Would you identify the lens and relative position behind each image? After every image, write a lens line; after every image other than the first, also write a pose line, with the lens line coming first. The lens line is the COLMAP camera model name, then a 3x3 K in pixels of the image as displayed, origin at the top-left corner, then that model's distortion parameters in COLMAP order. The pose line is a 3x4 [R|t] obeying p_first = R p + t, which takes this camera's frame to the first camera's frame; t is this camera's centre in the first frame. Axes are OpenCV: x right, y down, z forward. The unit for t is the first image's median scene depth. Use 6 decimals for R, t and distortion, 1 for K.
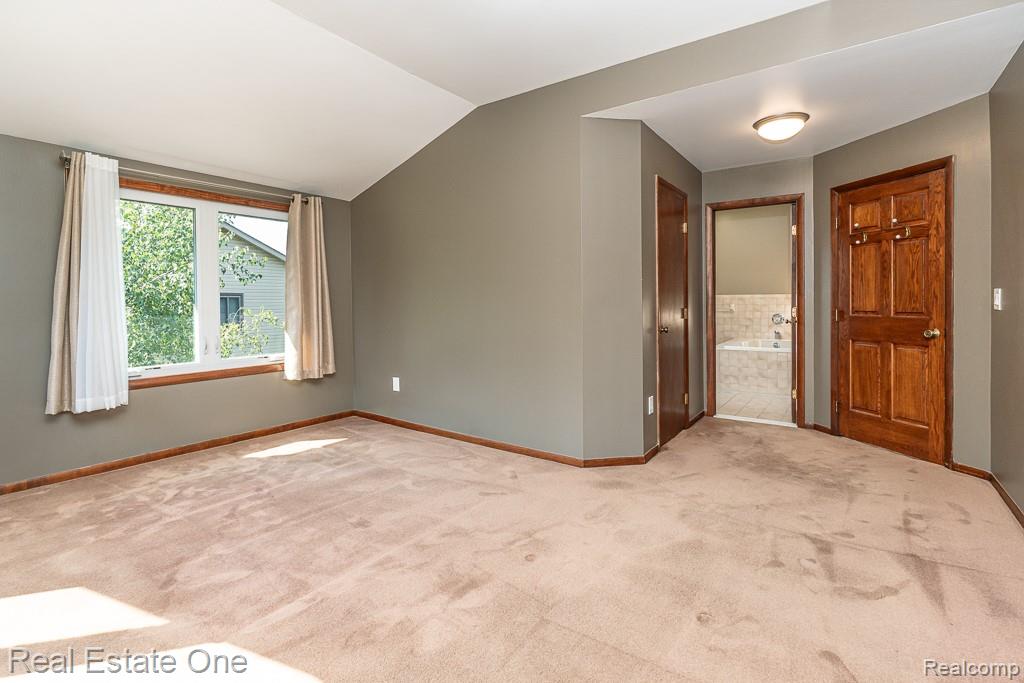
lens RADIAL K [[482.4, 0, 513.1], [0, 482.4, 301.1], [0, 0, 1]] dist [0.000279, 0.000249]
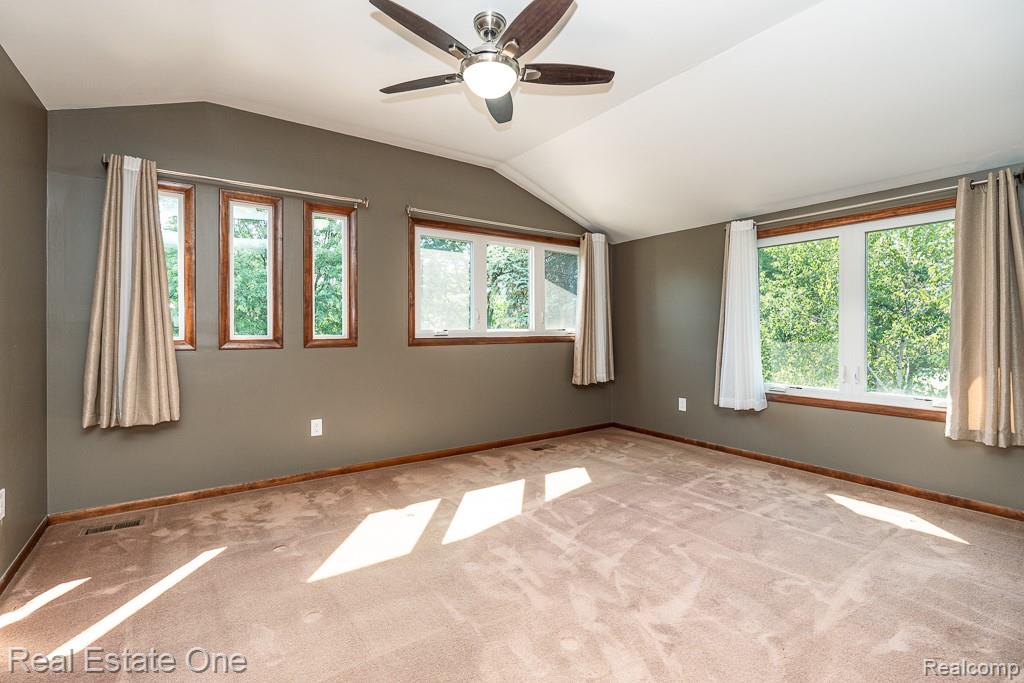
lens RADIAL K [[466.7, 0, 513.6], [0, 466.7, 326.1], [0, 0, 1]] dist [0.002399, 0.000507]
pose [[-0.325583, -0.000252, -0.945514, 0.590890], [0.000875, 0.999999, -0.000567, -0.006796], [0.945513, -0.001012, -0.325582, 0.838071]]
